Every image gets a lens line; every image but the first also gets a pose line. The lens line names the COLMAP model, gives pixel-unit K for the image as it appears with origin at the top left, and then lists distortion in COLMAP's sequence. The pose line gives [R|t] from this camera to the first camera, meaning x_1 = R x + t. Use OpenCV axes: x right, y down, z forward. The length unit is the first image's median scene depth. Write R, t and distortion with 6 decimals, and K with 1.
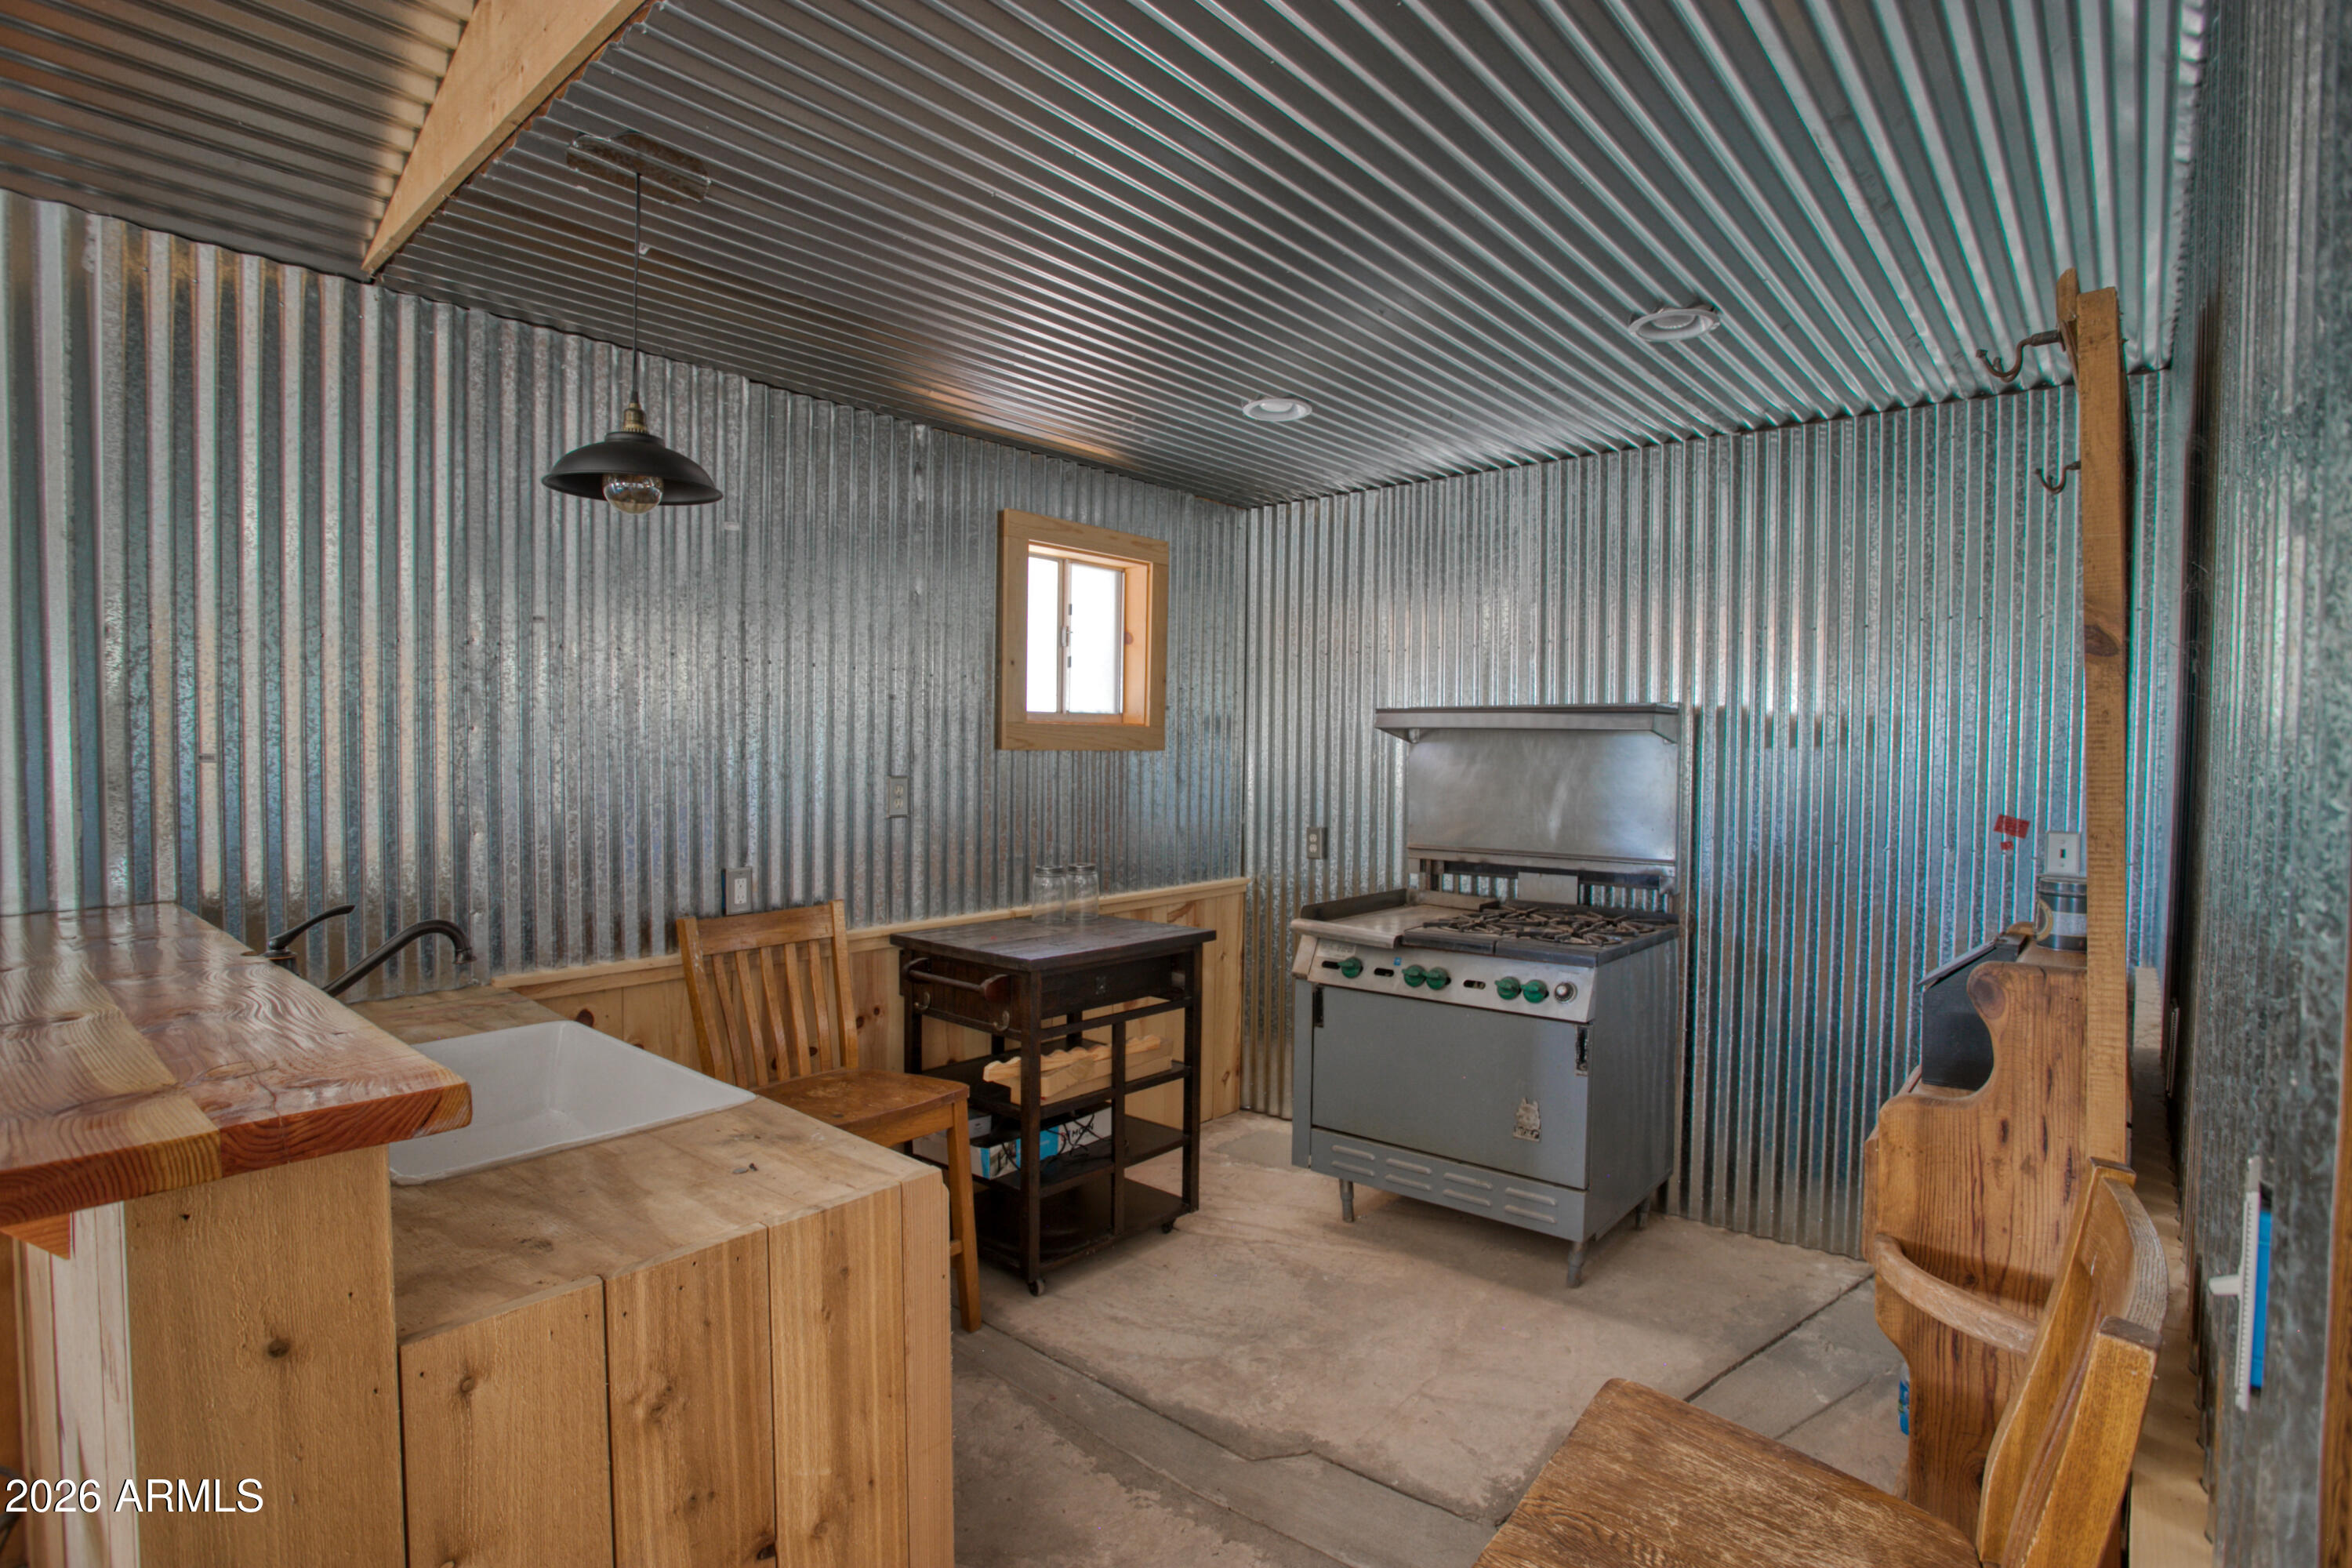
lens RADIAL K [[1154.3, 0, 1179.4], [0, 1154.3, 775.6], [0, 0, 1]] dist [-0.041881, 0.000581]
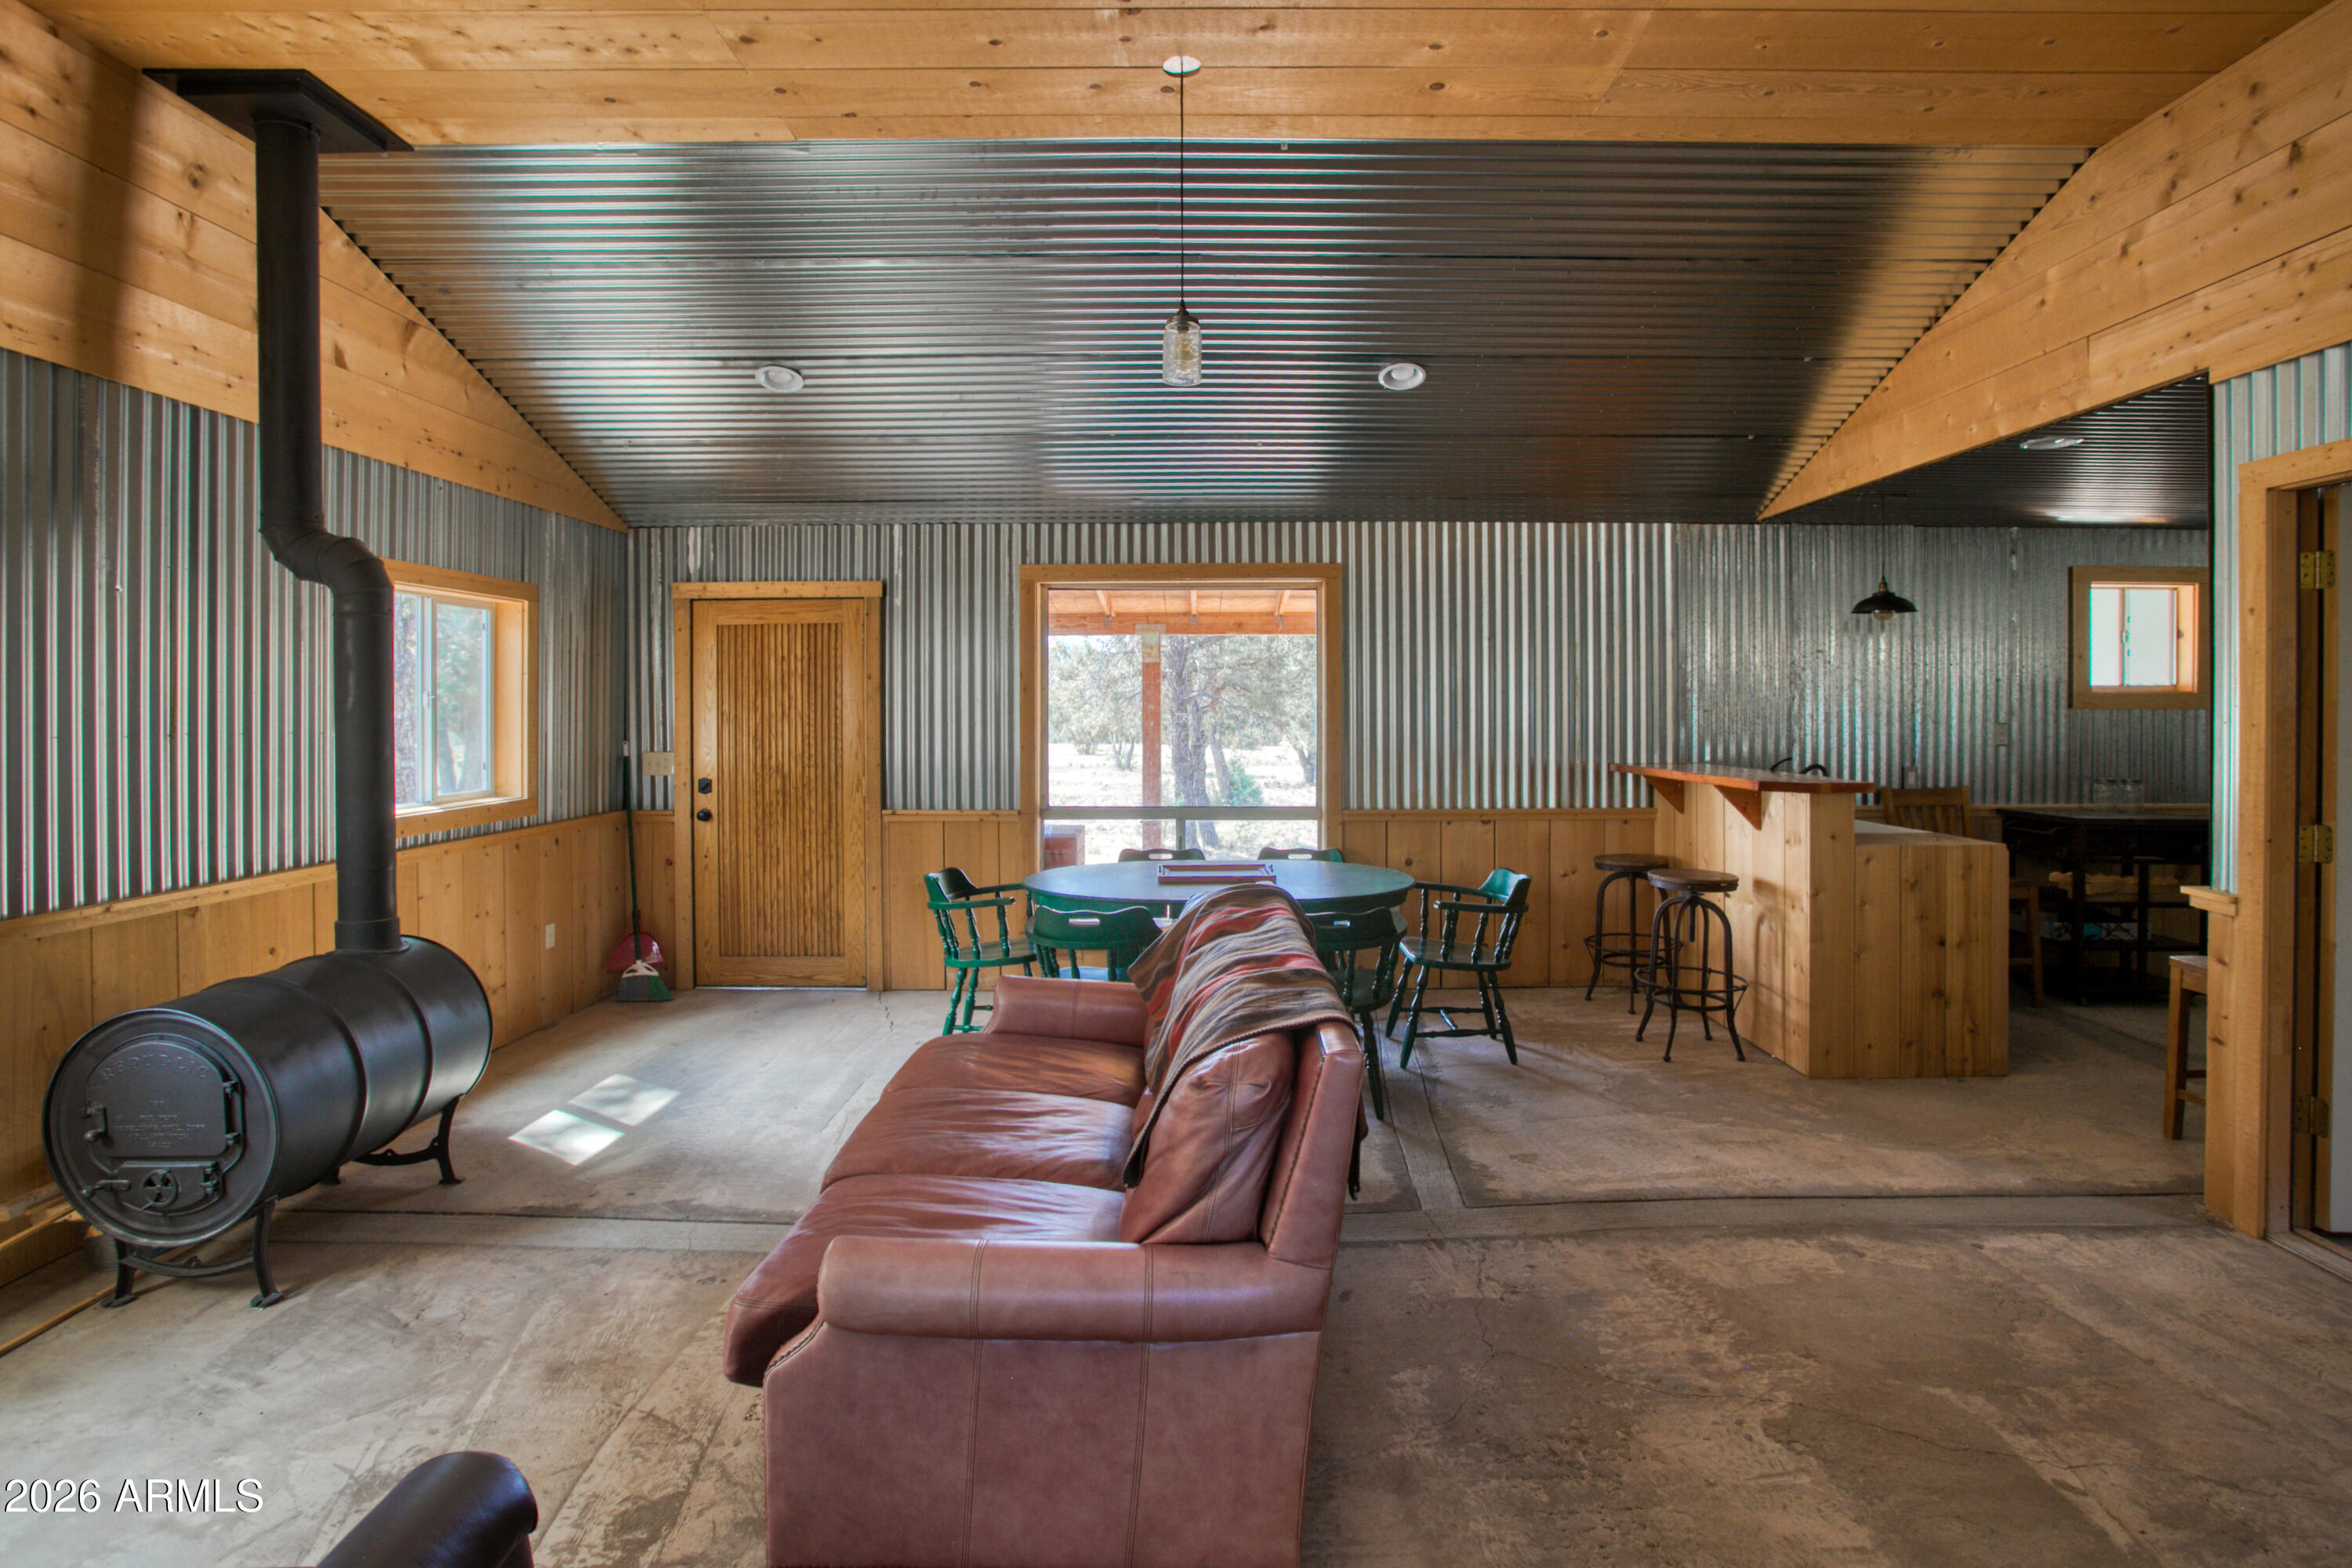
lens RADIAL K [[1154.3, 0, 1226.4], [0, 1154.3, 712.5], [0, 0, 1]] dist [-0.041881, 0.000581]
pose [[0.653214, -0.006518, -0.757146, 0.312724], [-0.015247, 0.999647, -0.021760, 0.041900], [0.757020, 0.025758, 0.652884, -1.107336]]
